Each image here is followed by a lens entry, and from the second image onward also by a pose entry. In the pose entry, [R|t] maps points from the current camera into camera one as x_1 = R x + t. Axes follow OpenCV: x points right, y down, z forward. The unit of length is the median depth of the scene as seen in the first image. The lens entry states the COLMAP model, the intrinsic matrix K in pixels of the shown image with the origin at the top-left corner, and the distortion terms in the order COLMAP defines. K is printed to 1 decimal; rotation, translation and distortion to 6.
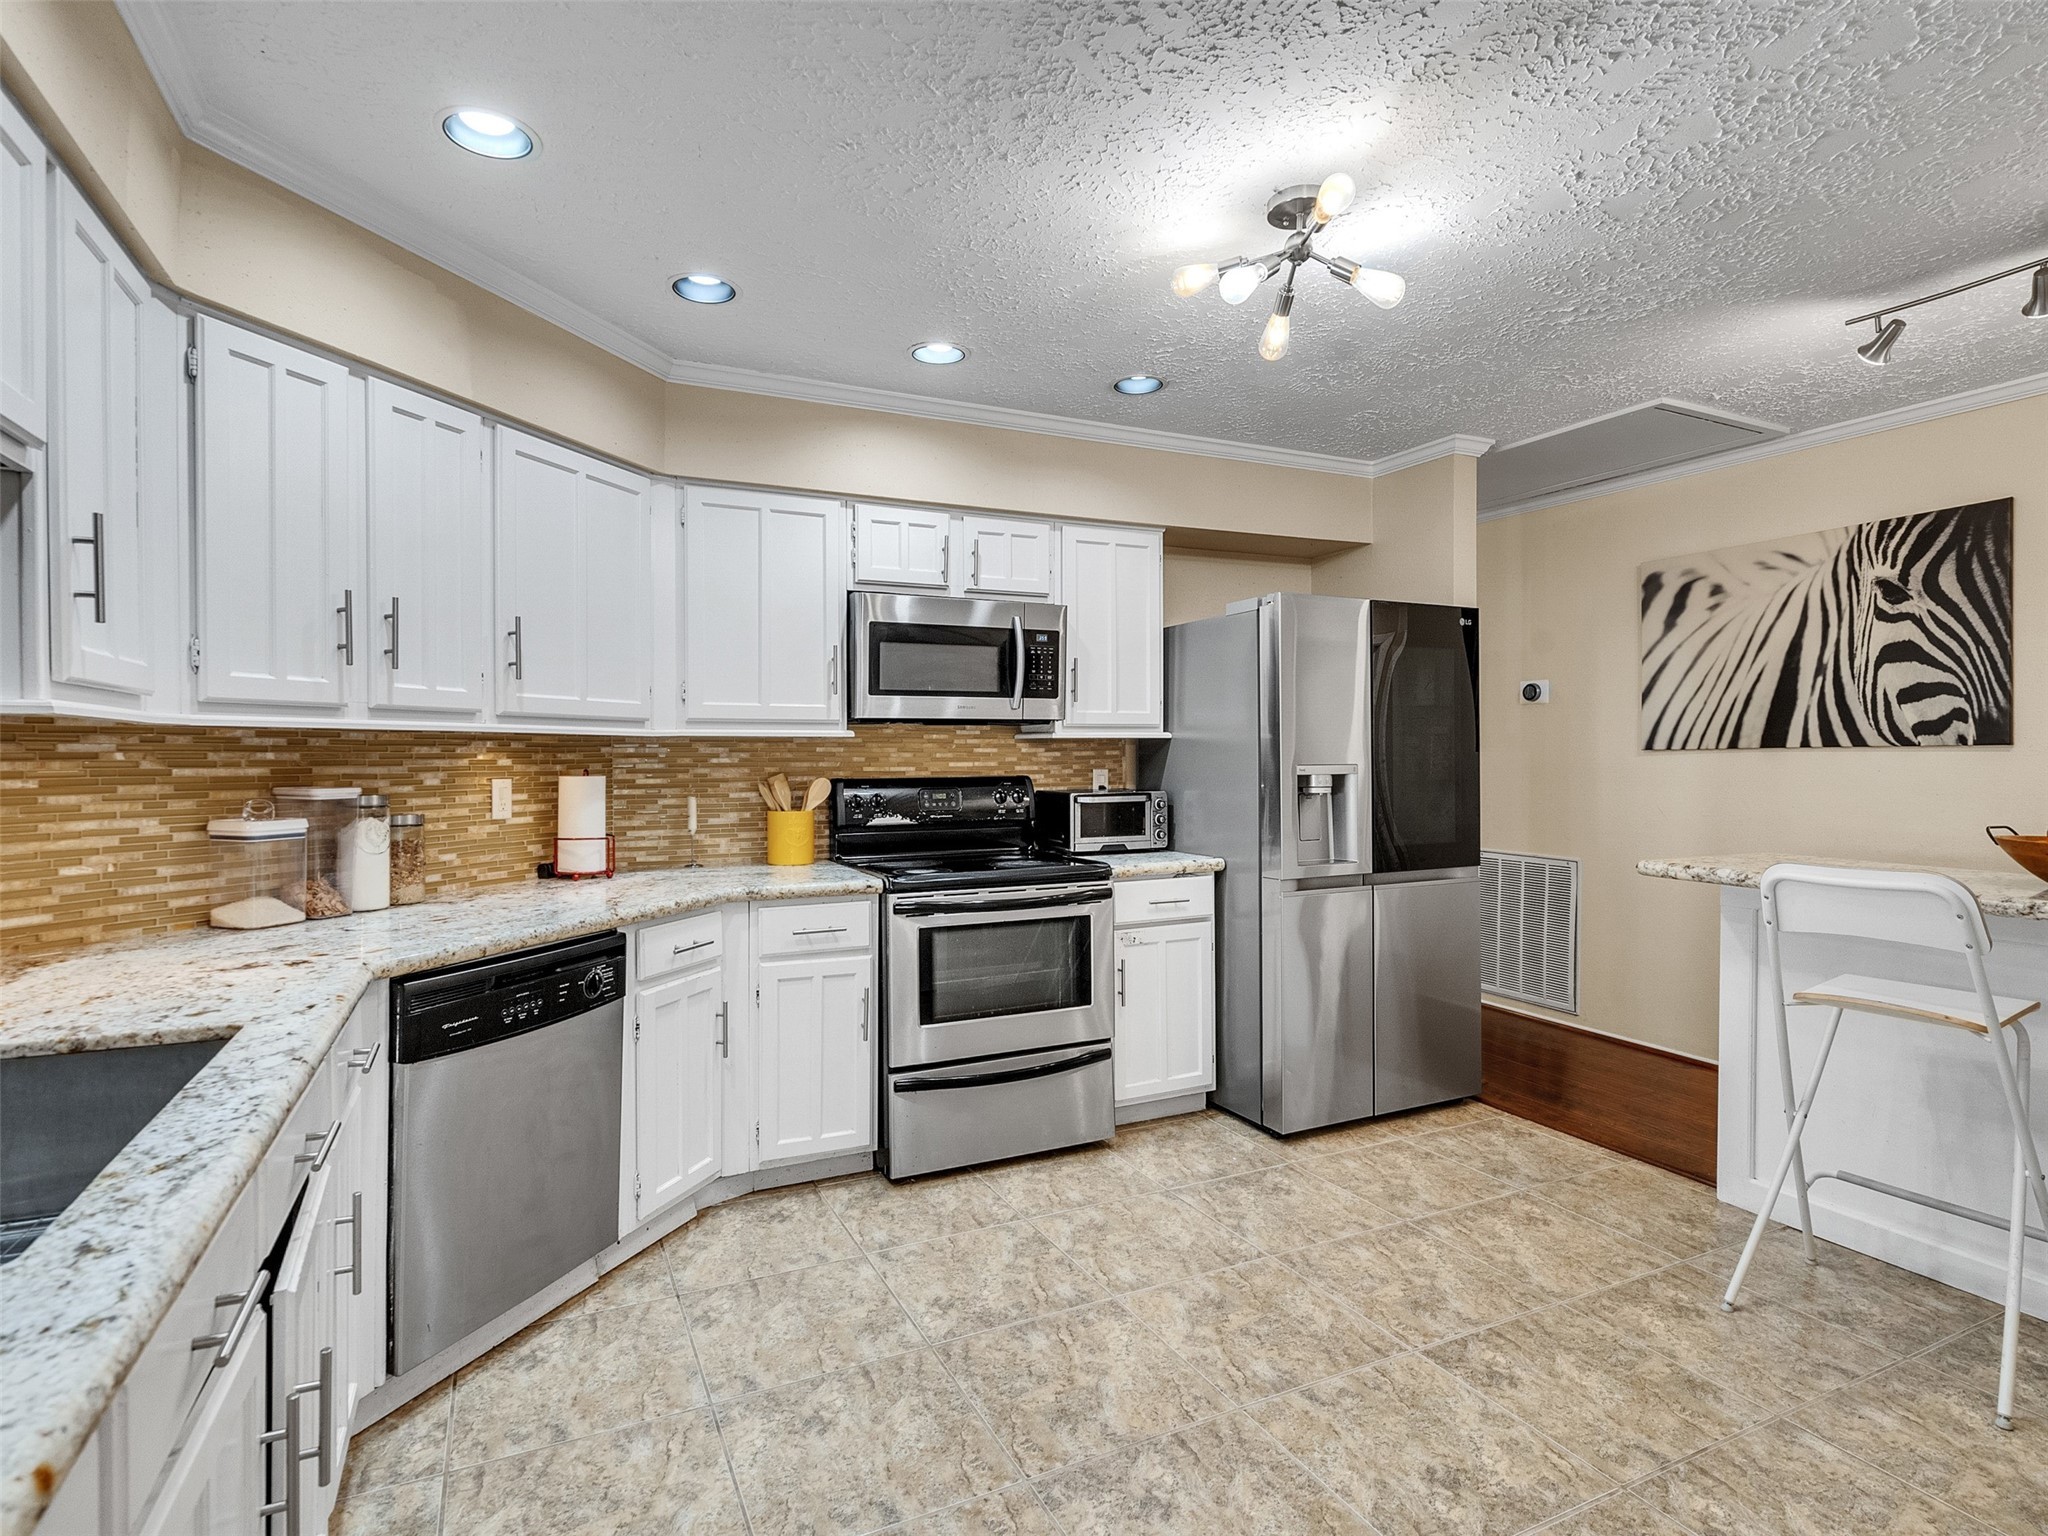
lens RADIAL K [[1041.0, 0, 996.6], [0, 1041.0, 766.9], [0, 0, 1]] dist [-0.005159, 0.006268]
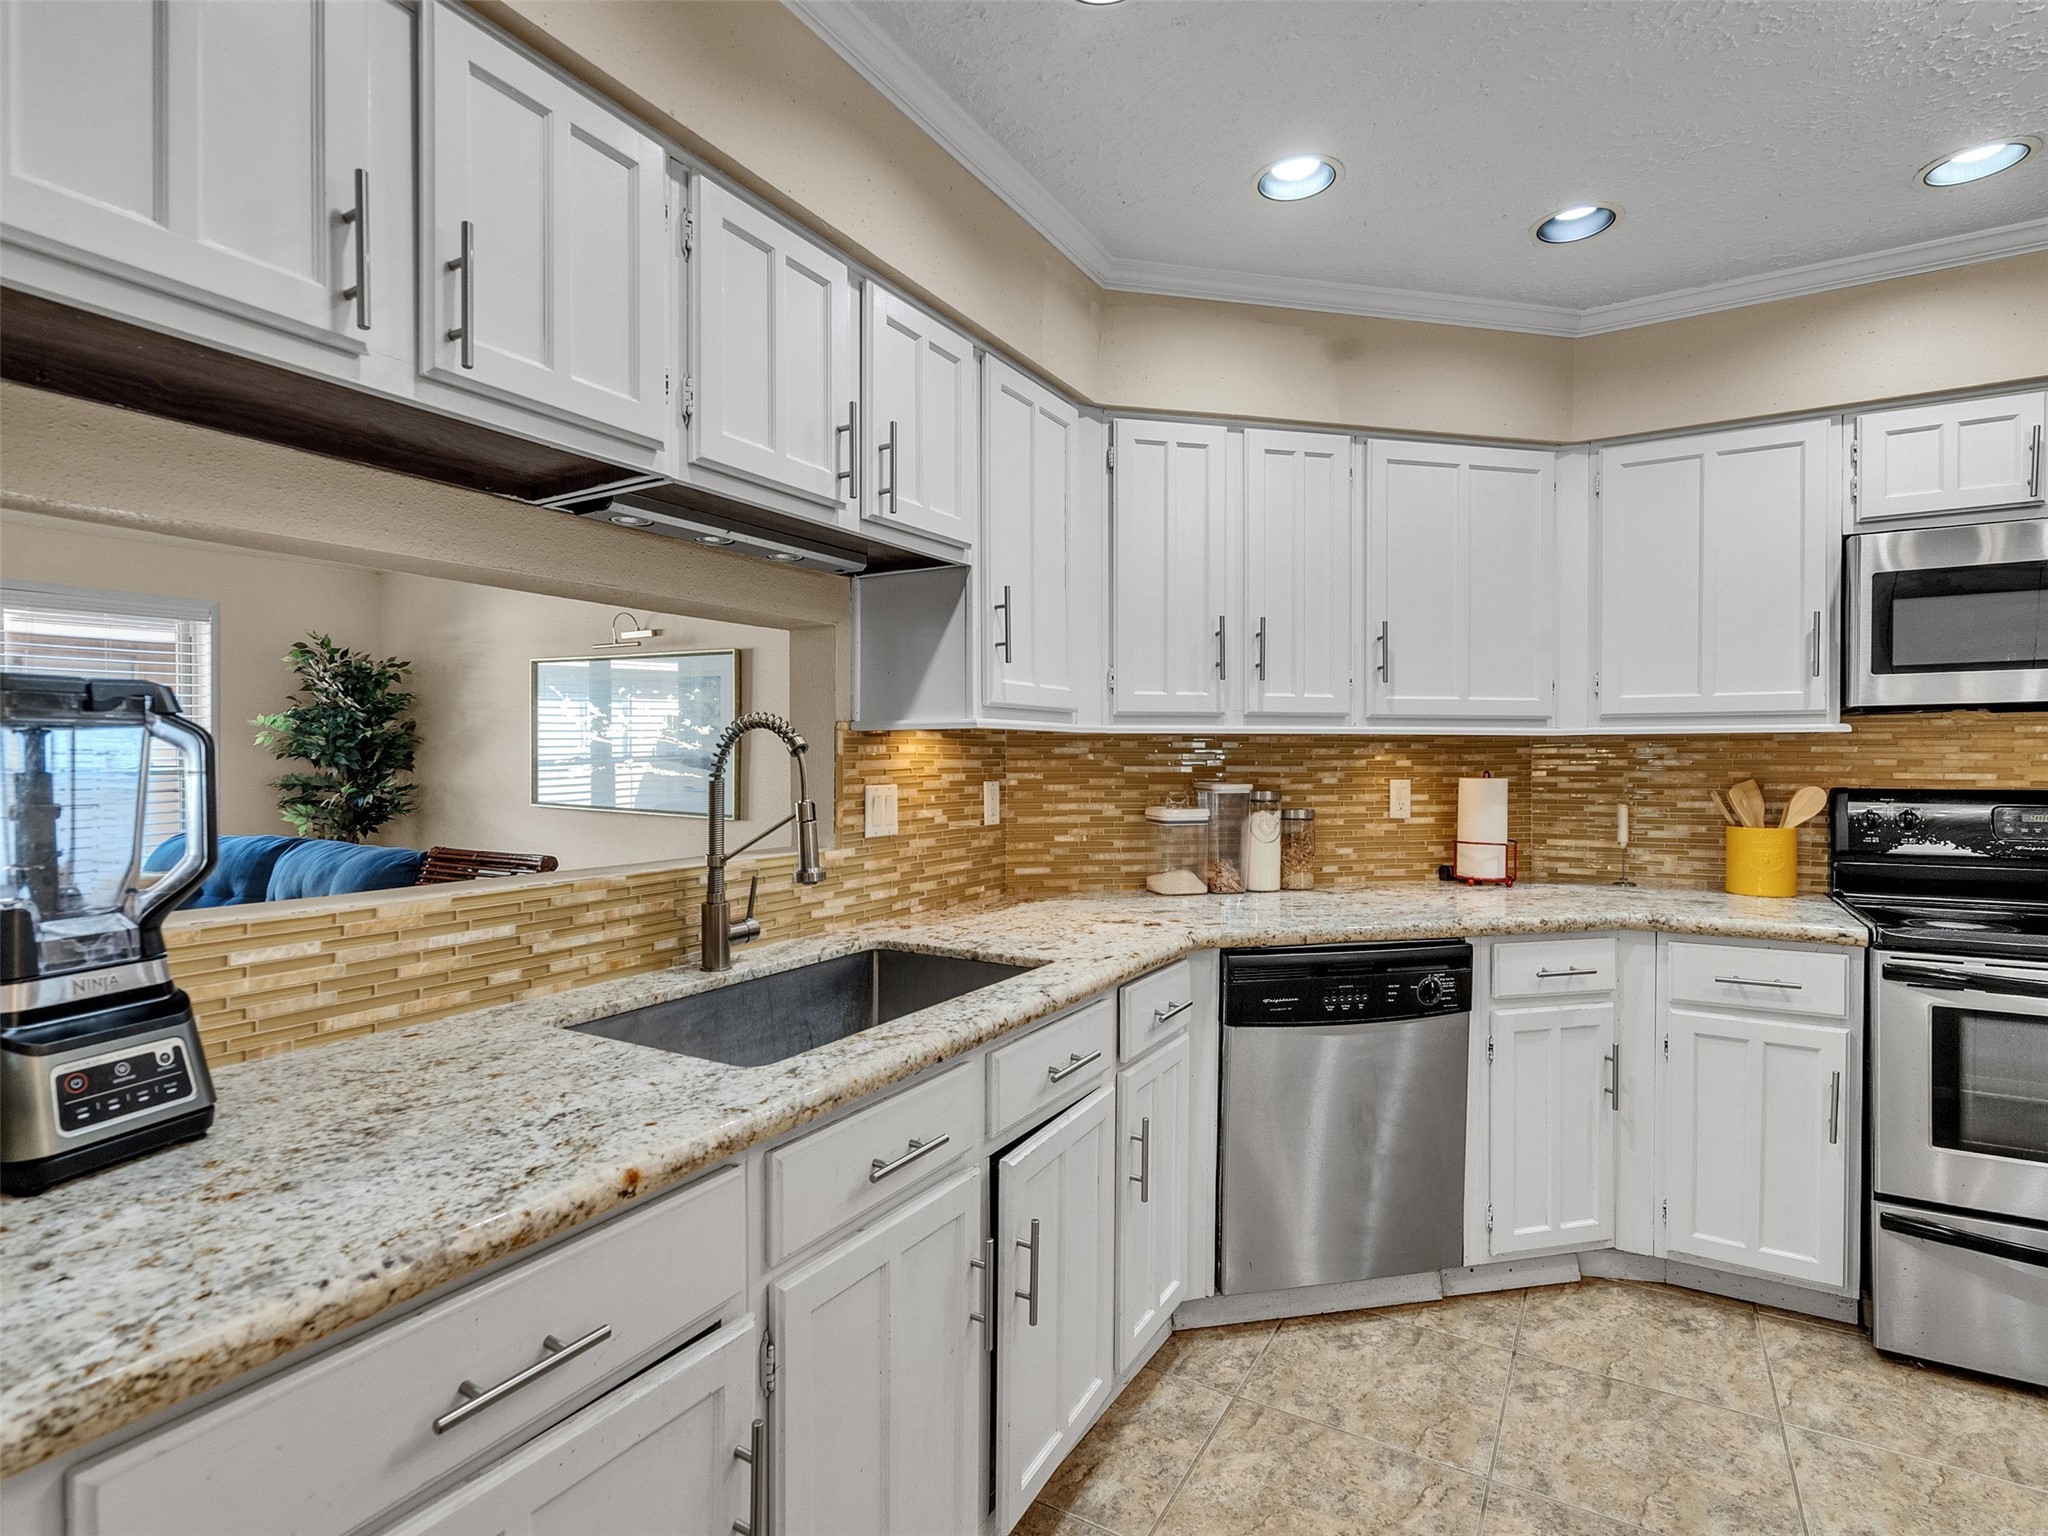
lens RADIAL K [[1041.0, 0, 1009.9], [0, 1041.0, 766.8], [0, 0, 1]] dist [-0.005159, 0.006268]
pose [[0.561606, 0.009196, -0.827354, 0.181062], [-0.010046, 0.999940, 0.004296, -0.001500], [0.827344, 0.005899, 0.561665, 0.116979]]
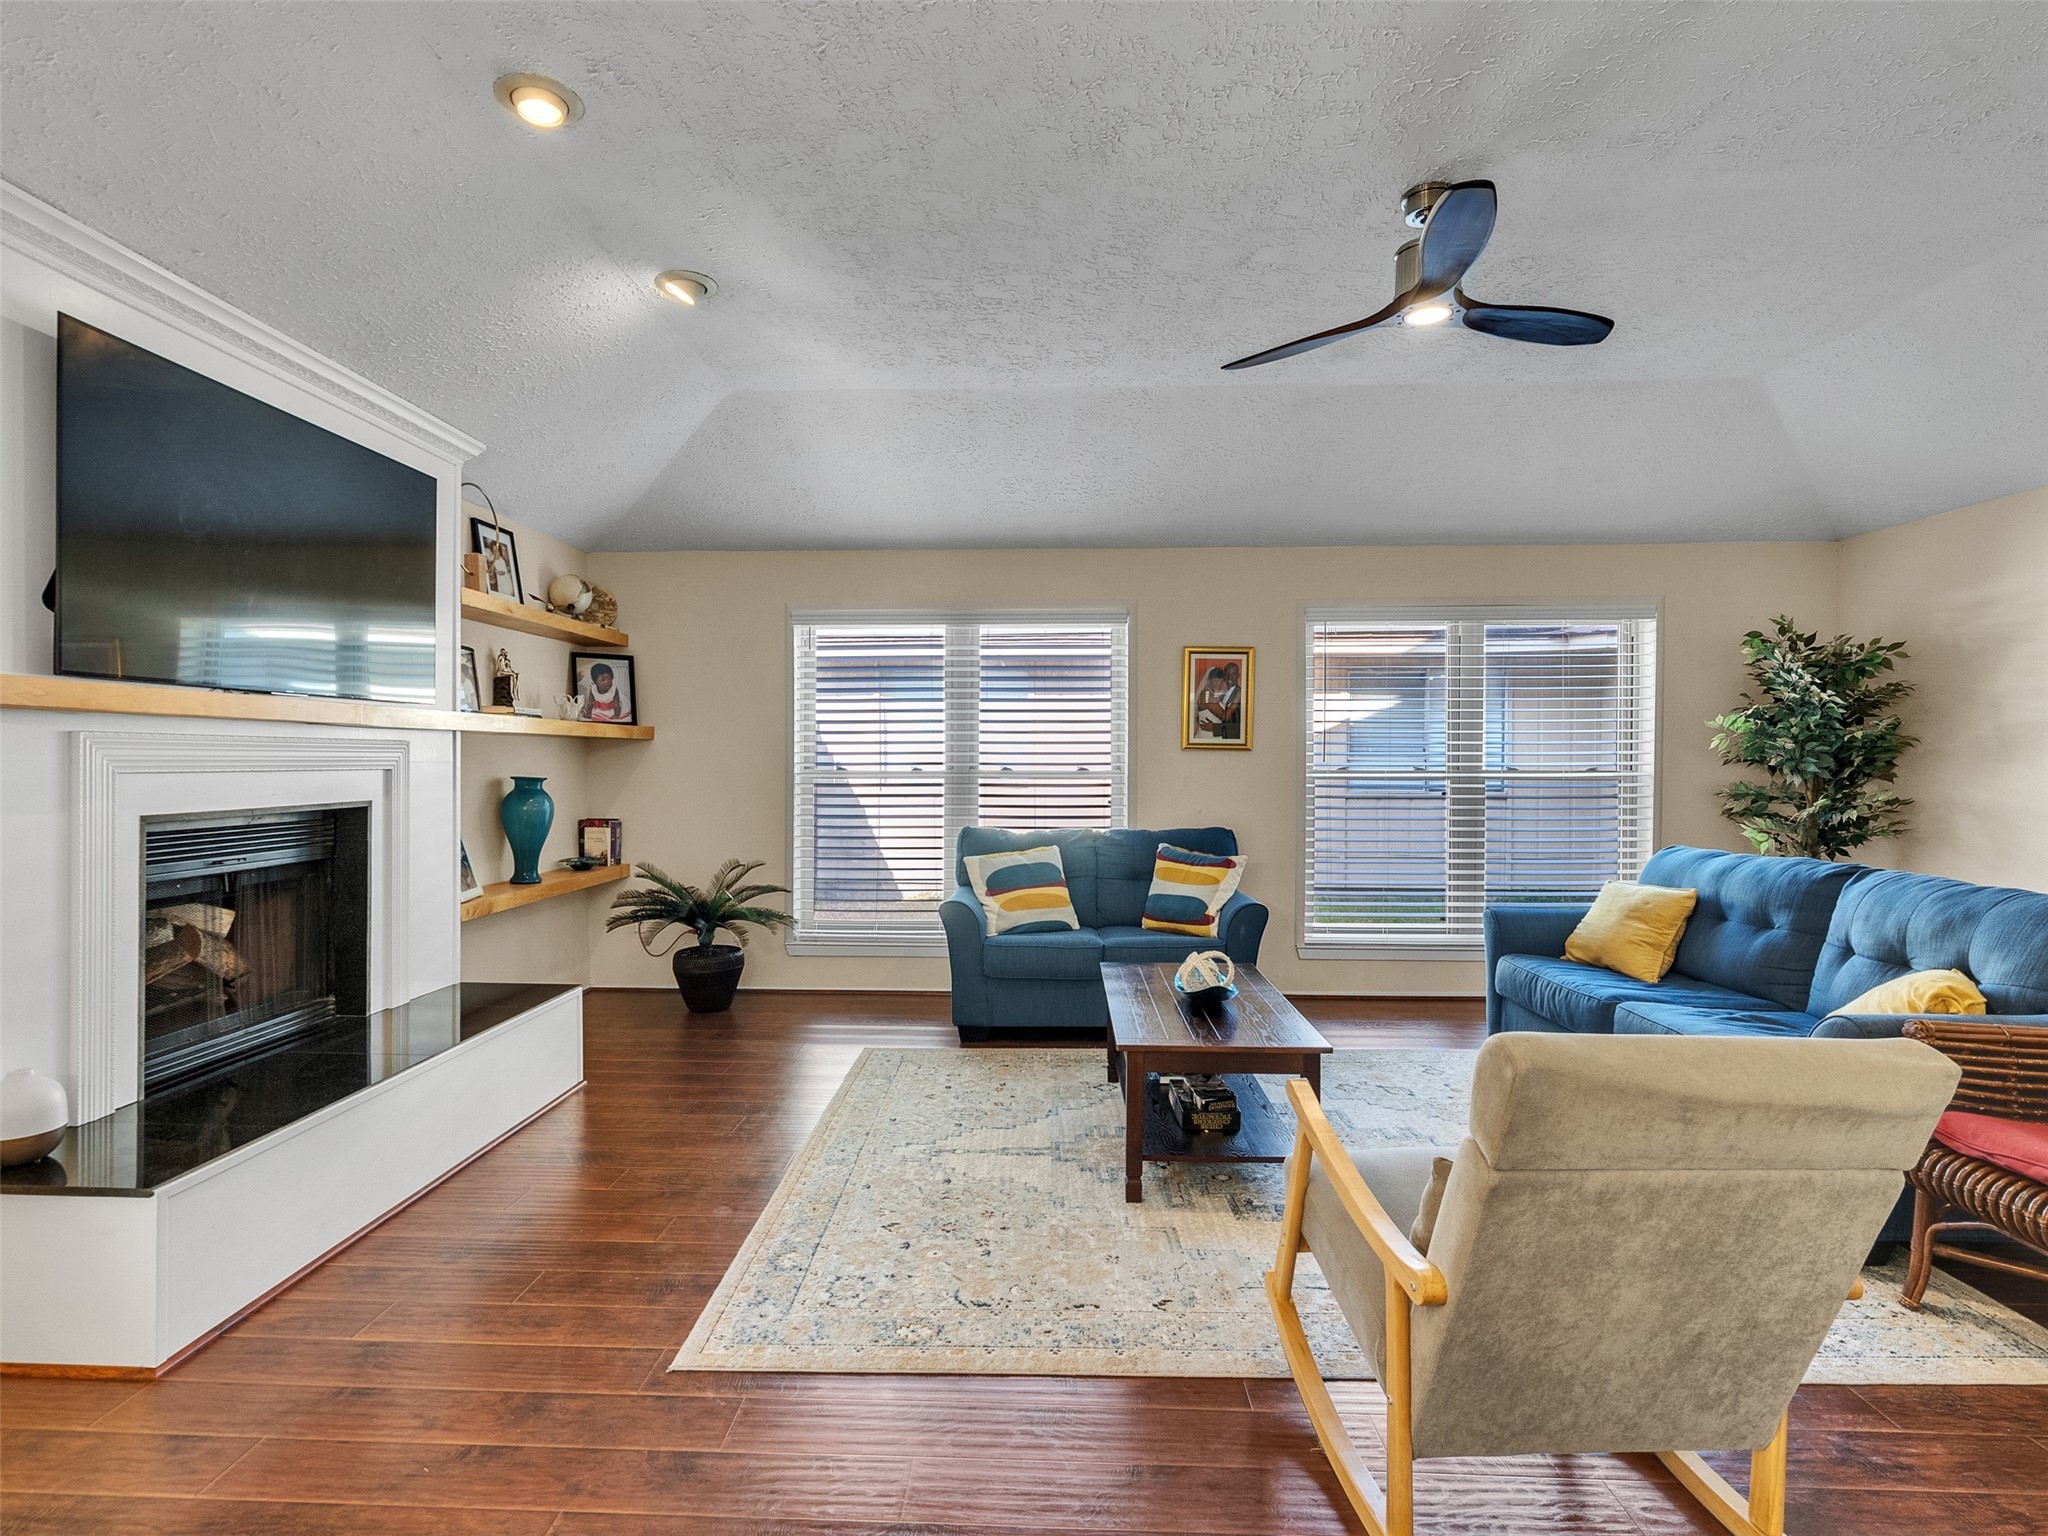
lens RADIAL K [[1041.0, 0, 1003.9], [0, 1041.0, 766.8], [0, 0, 1]] dist [-0.005159, 0.006268]
pose [[-0.456215, 0.006027, -0.889849, -0.160142], [-0.014335, 0.999798, 0.014121, 0.002579], [0.889754, 0.019198, -0.456036, -0.260856]]
